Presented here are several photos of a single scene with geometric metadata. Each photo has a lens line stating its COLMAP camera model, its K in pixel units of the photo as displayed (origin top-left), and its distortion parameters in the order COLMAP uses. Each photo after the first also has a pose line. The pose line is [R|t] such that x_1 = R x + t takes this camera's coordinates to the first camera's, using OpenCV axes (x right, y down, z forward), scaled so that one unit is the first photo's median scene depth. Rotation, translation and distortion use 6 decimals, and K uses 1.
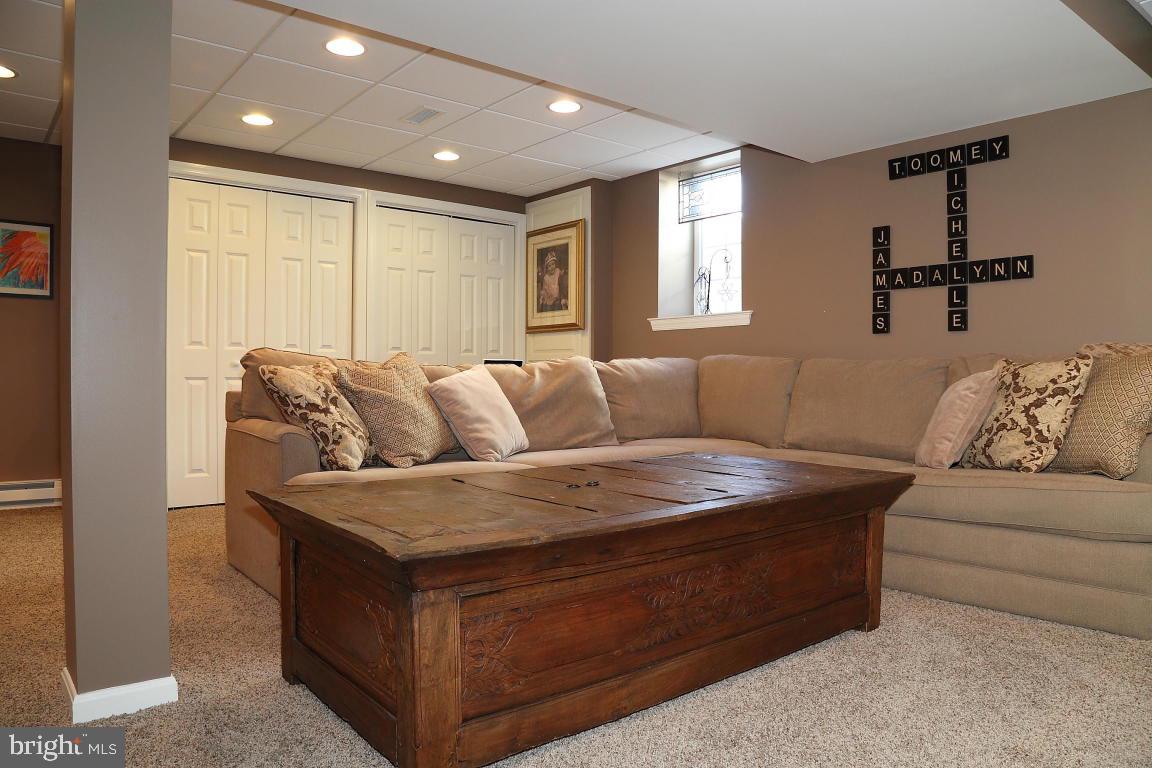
lens RADIAL K [[799.0, 0, 575.3], [0, 799.0, 384.3], [0, 0, 1]] dist [-0.110654, 0.054617]
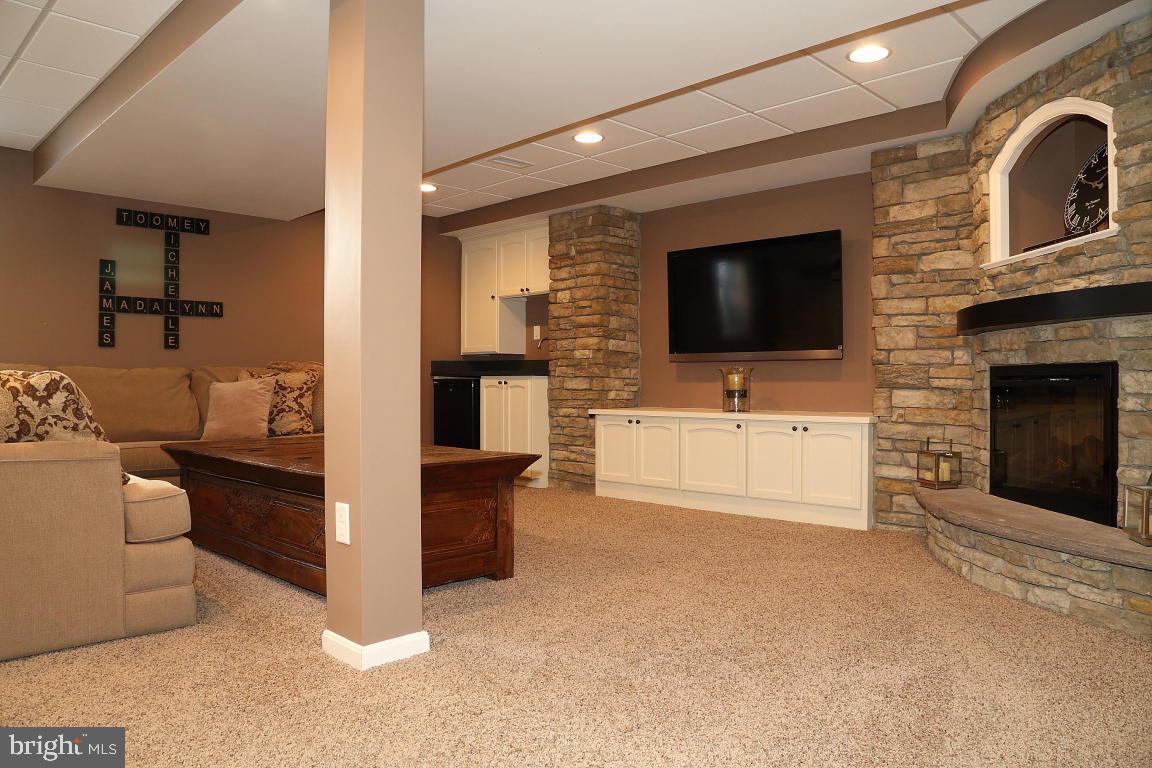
lens RADIAL K [[799.0, 0, 575.2], [0, 799.0, 385.8], [0, 0, 1]] dist [-0.110654, 0.054617]
pose [[-0.105882, -0.000148, 0.994379, -0.966277], [0.016896, 0.999855, 0.001947, 0.006730], [-0.994235, 0.017007, -0.105864, 0.437712]]
